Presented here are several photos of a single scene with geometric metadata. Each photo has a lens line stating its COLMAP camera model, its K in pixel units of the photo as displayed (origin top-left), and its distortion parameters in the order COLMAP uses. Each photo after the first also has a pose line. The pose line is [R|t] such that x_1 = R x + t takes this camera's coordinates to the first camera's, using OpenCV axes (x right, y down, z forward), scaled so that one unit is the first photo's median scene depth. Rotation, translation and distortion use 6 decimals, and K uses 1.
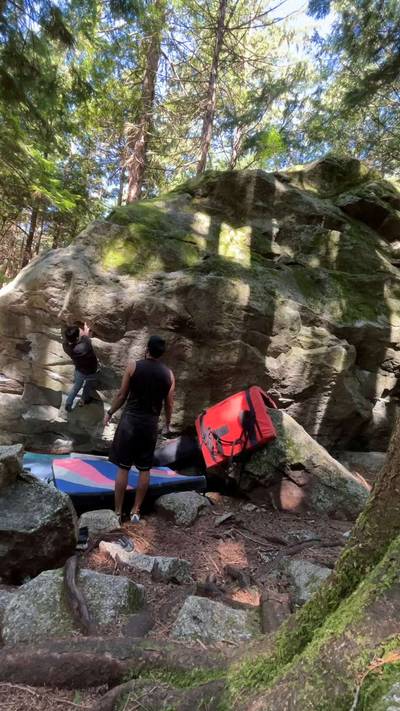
lens RADIAL K [[326.8, 0, 202.2], [0, 326.8, 354.9], [0, 0, 1]] dist [-0.006126, -0.000060]
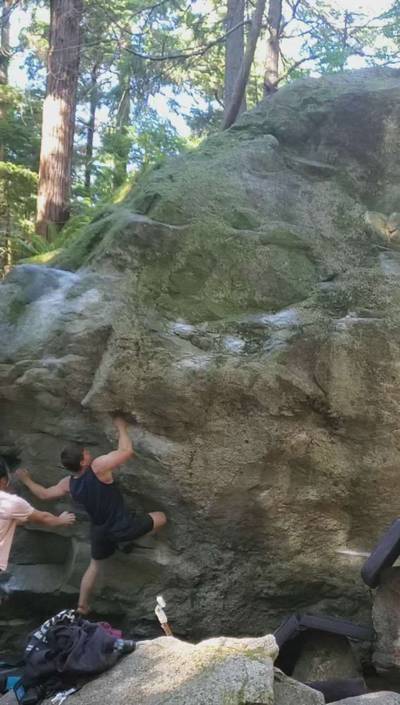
lens RADIAL K [[795.0, 0, 233.6], [0, 795.0, 402.0], [0, 0, 1]] dist [0.140239, 0.000000]
pose [[0.996808, -0.054840, 0.058017, -0.256408], [0.053946, 0.998402, 0.016856, -0.126410], [-0.058849, -0.013672, 0.998173, -0.355451]]
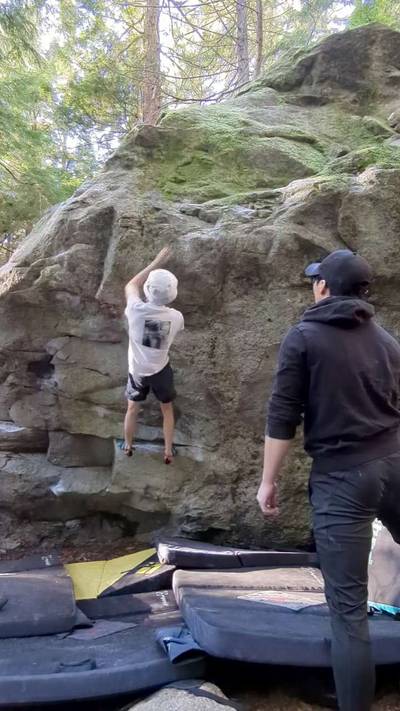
lens RADIAL K [[413.2, 0, 199.7], [0, 413.2, 354.8], [0, 0, 1]] dist [-0.002317, 0.004597]
pose [[0.982600, -0.147874, -0.112386, -0.202089], [0.138344, 0.986434, -0.088365, 0.059750], [0.123928, 0.071280, 0.989728, 0.336245]]
